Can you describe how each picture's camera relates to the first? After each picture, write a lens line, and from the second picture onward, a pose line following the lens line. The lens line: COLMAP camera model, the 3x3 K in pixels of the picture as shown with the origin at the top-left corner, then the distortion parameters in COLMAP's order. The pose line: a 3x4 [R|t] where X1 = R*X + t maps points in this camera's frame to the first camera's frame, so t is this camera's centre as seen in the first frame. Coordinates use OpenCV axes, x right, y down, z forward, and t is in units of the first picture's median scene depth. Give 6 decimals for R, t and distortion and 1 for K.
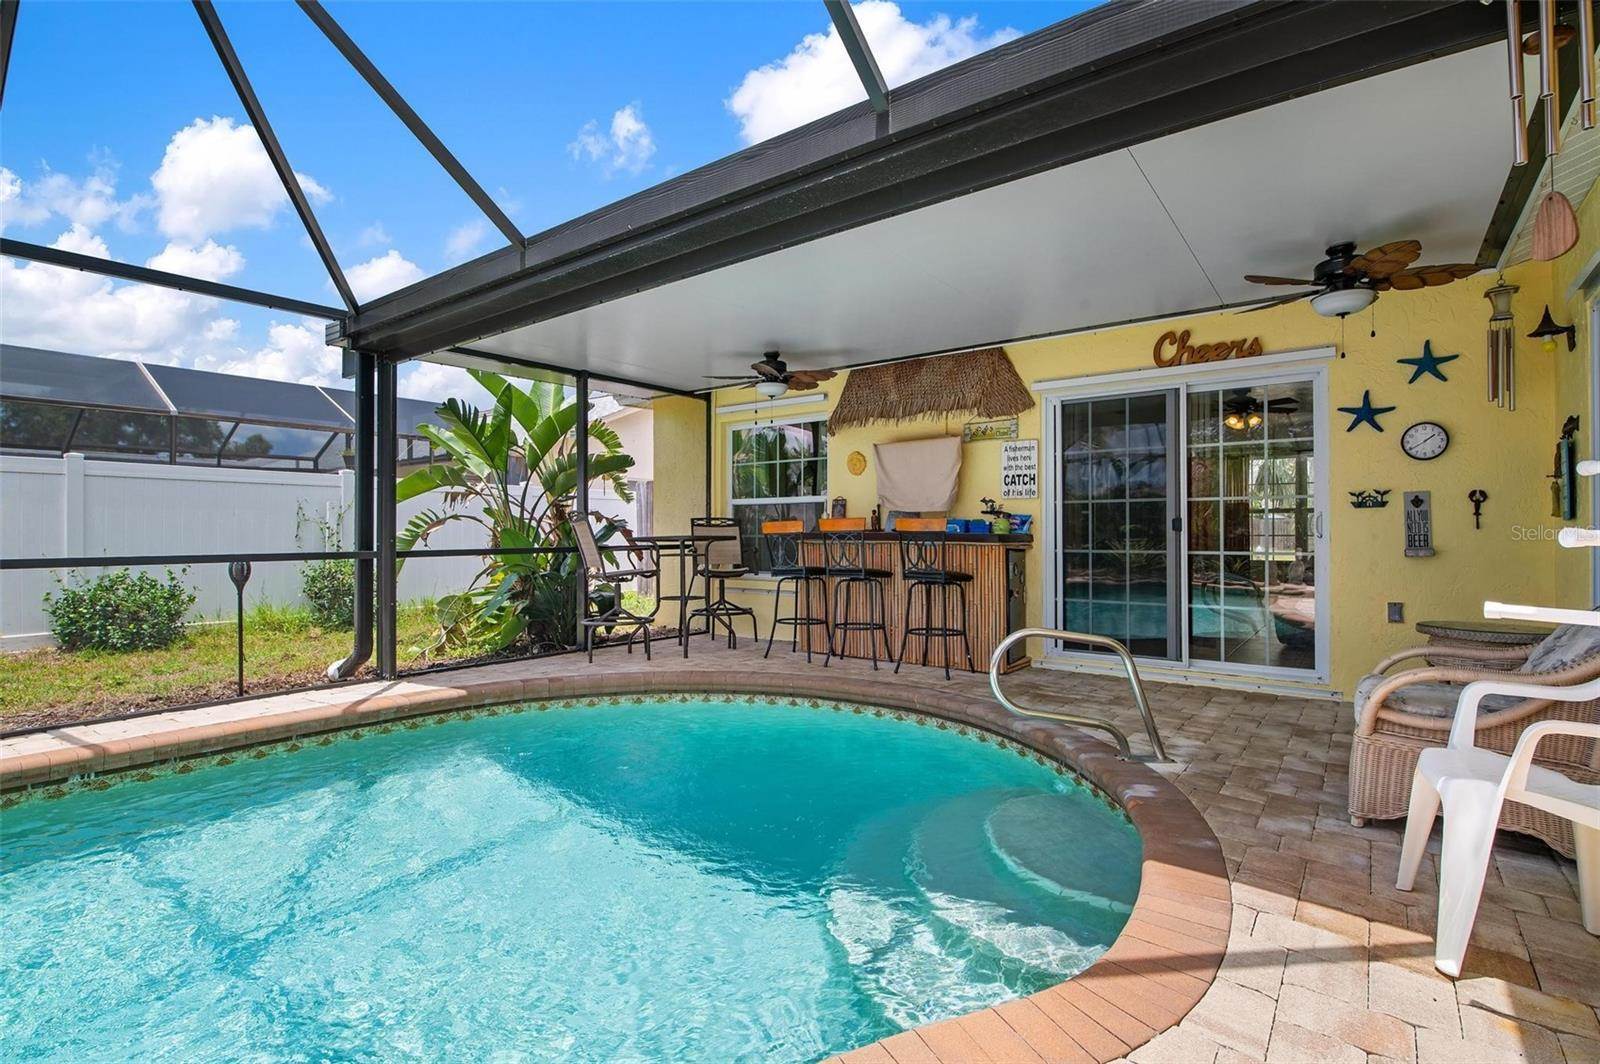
lens RADIAL K [[737.1, 0, 807.5], [0, 737.1, 527.6], [0, 0, 1]] dist [-0.000346, -0.008296]
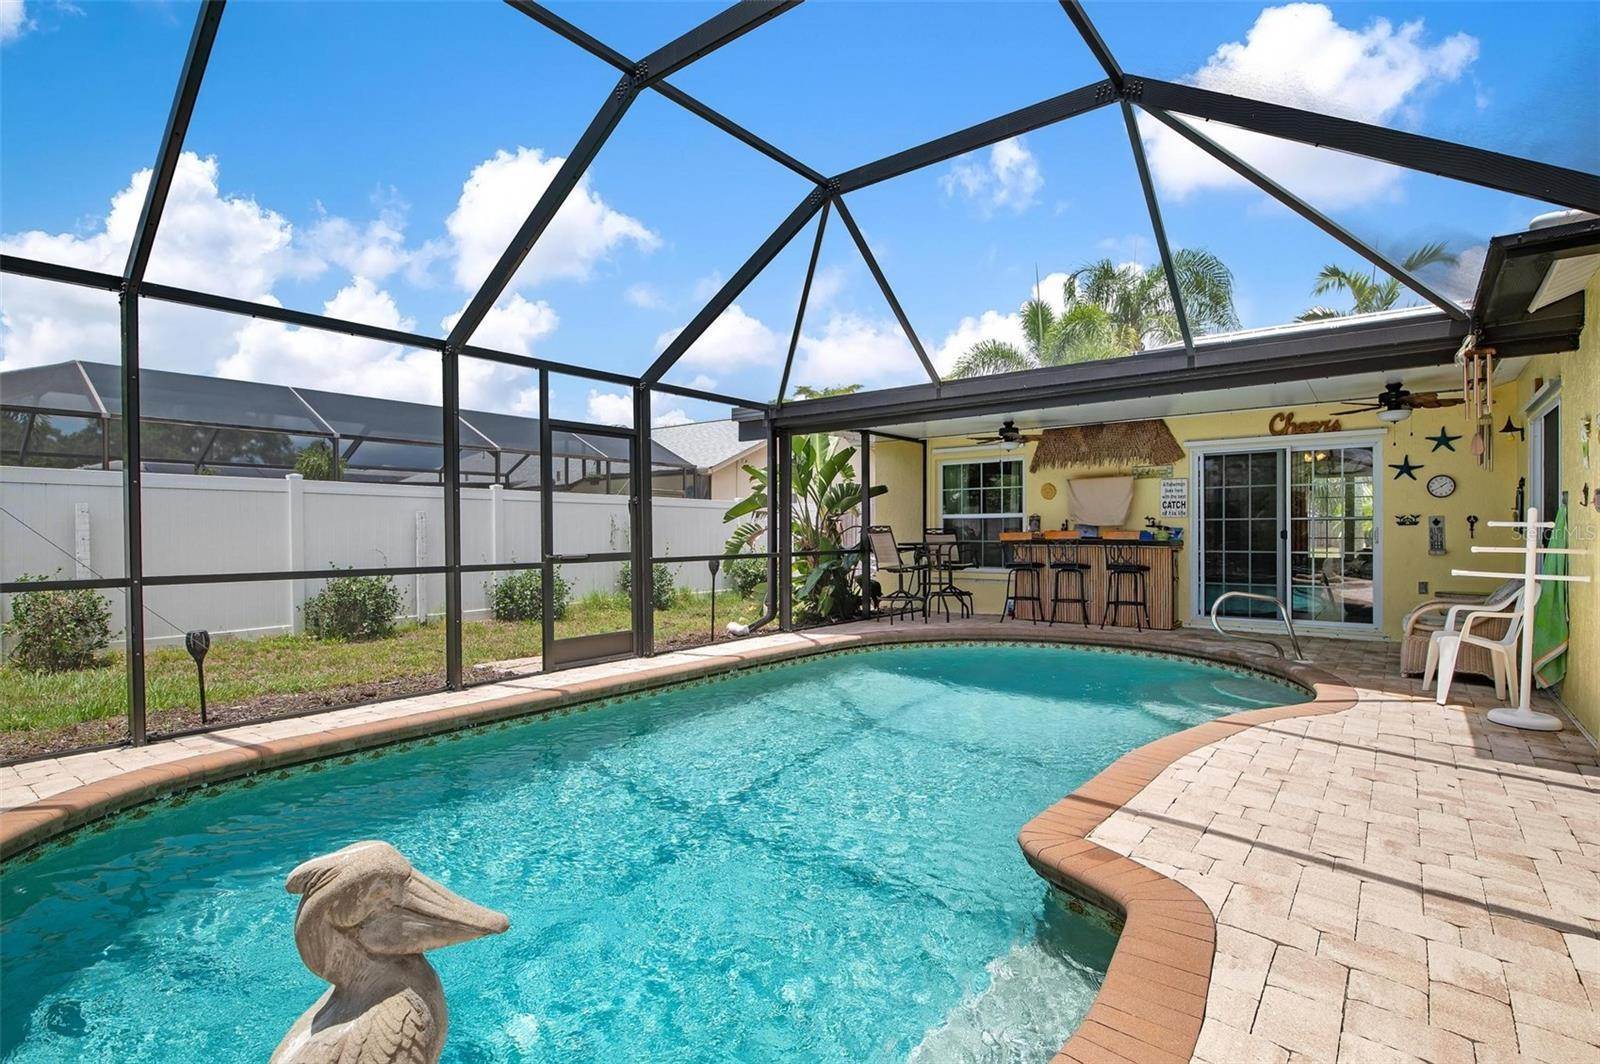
lens RADIAL K [[743.8, 0, 805.8], [0, 743.8, 535.0], [0, 0, 1]] dist [0.002507, -0.010674]
pose [[0.999779, -0.003030, -0.020799, -0.458173], [0.003268, 0.999930, 0.011409, -0.023265], [0.020763, -0.011475, 0.999719, -0.575906]]
